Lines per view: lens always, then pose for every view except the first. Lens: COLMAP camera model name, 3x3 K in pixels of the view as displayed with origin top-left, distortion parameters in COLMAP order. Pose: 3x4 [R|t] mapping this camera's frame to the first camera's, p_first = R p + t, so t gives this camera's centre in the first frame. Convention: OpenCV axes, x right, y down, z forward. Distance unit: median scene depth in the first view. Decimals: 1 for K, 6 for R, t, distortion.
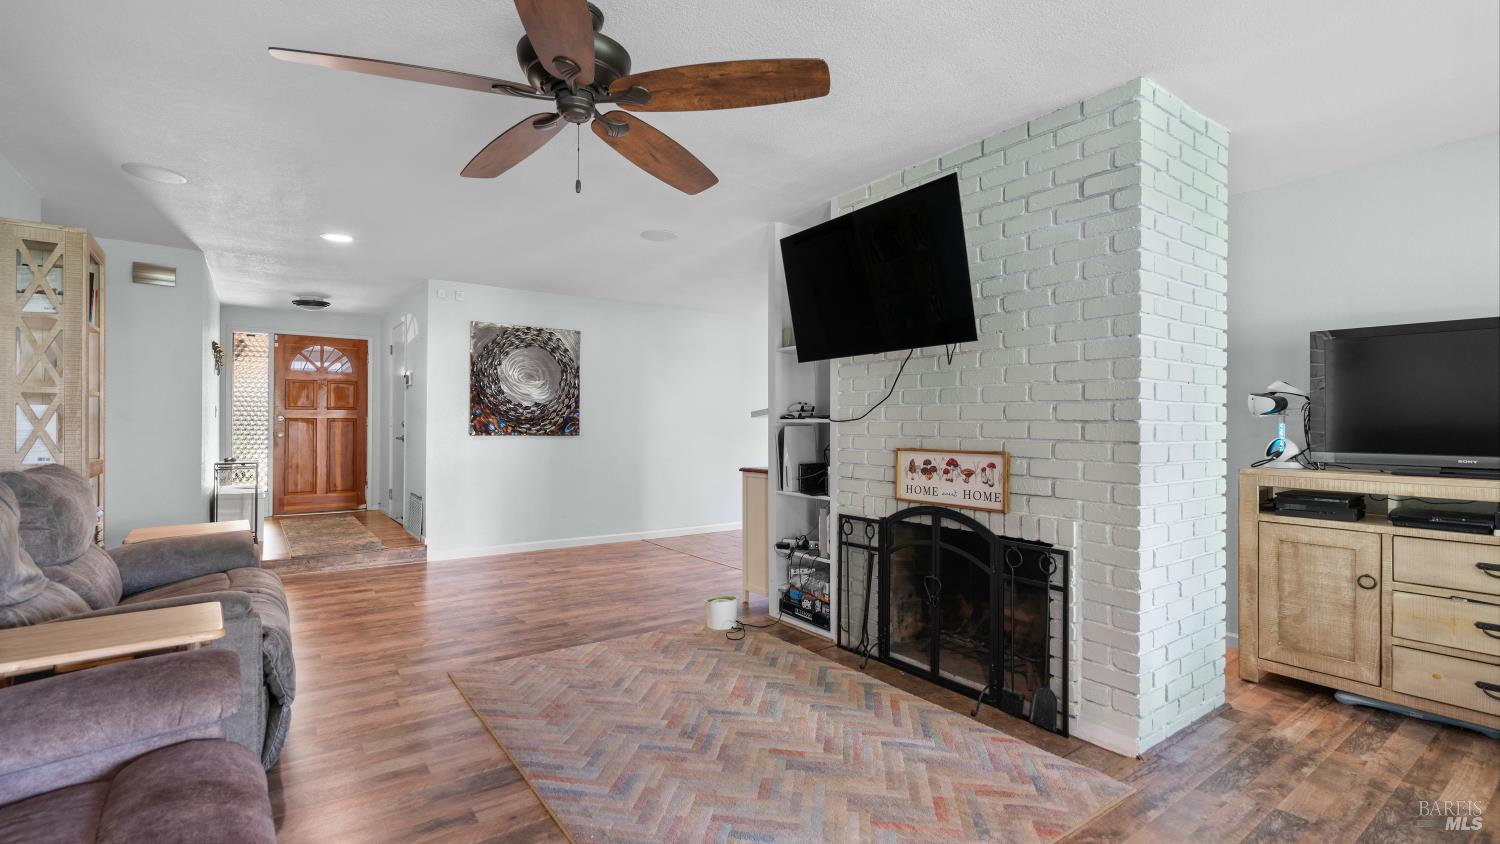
lens RADIAL K [[680.5, 0, 751.2], [0, 680.5, 422.8], [0, 0, 1]] dist [-0.000839, -0.000072]
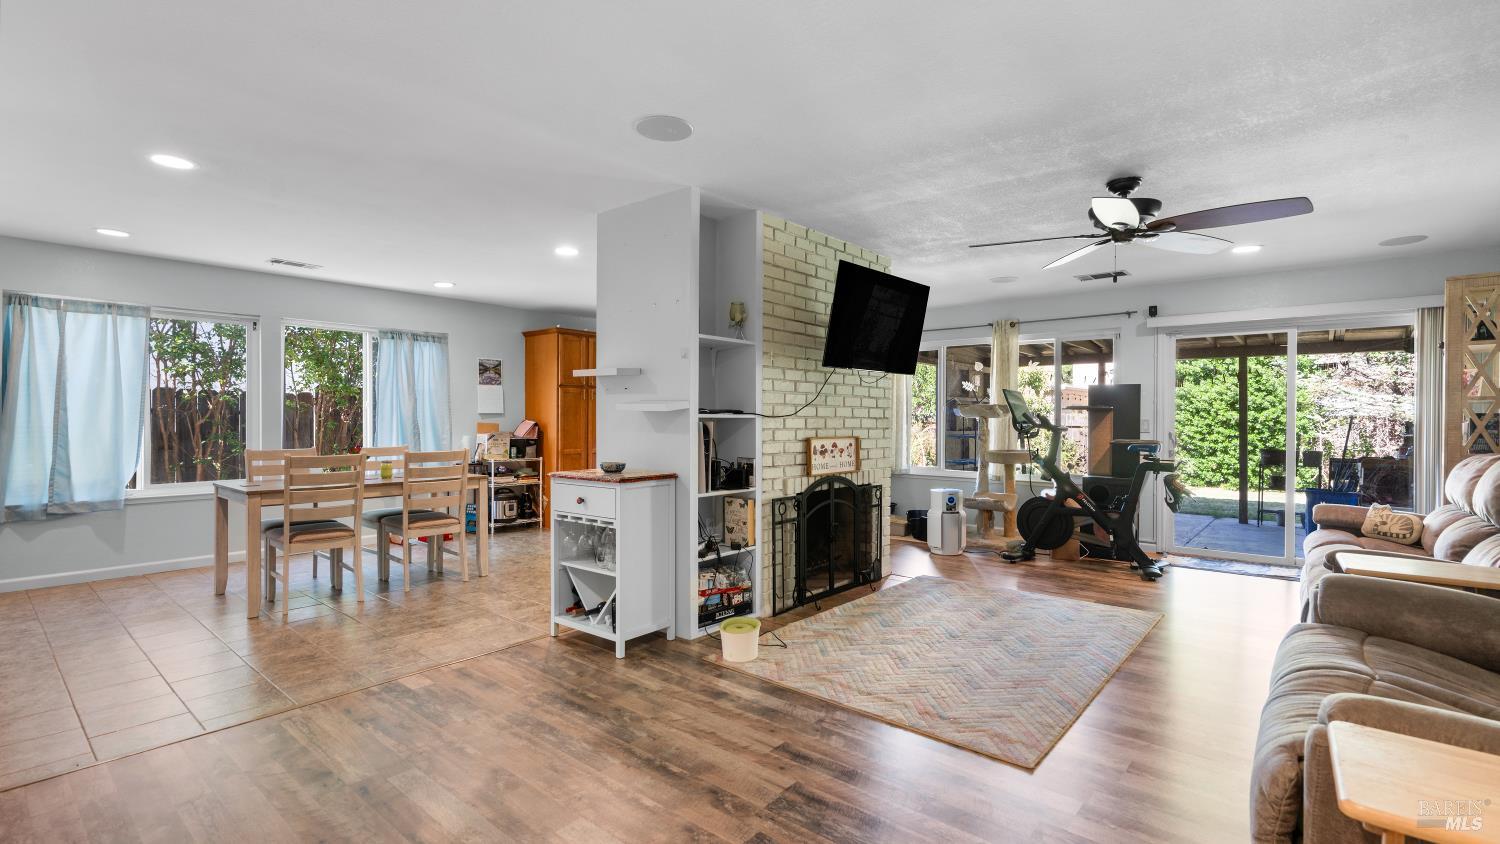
lens RADIAL K [[672.1, 0, 745.7], [0, 672.1, 423.7], [0, 0, 1]] dist [-0.000857, -0.000526]
pose [[-0.232509, -0.009010, 0.972553, -1.101618], [-0.005450, 0.999953, 0.007961, -0.000191], [-0.972579, -0.003450, -0.232547, 1.519836]]
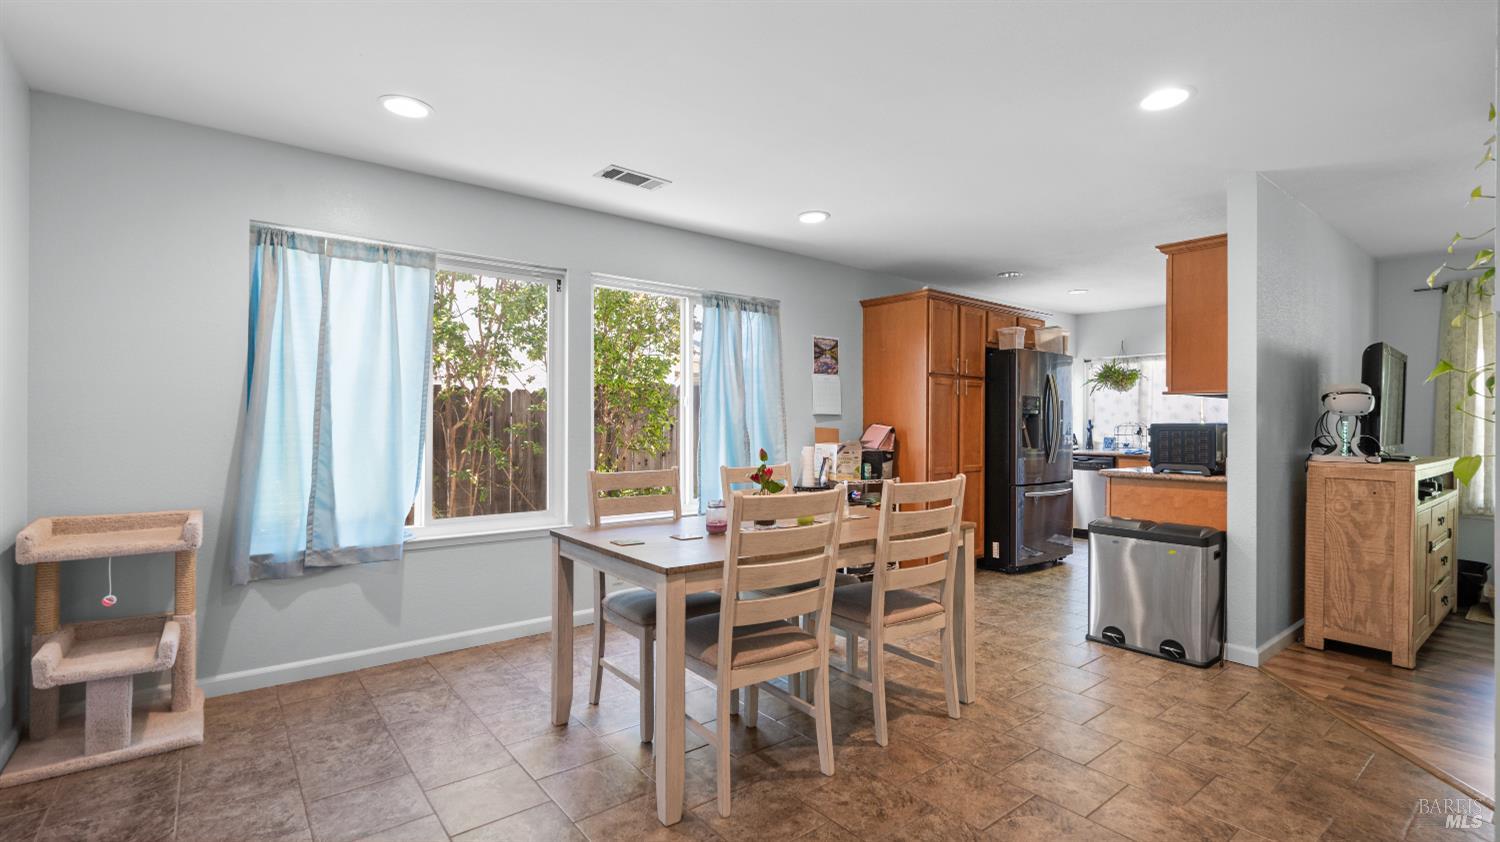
lens RADIAL K [[672.1, 0, 745.7], [0, 672.1, 422.7], [0, 0, 1]] dist [-0.000857, -0.000526]
pose [[-0.045396, -0.001595, 0.998968, -0.243256], [-0.008024, 0.999967, 0.001232, 0.007133], [-0.998937, -0.007959, -0.045407, 2.123858]]
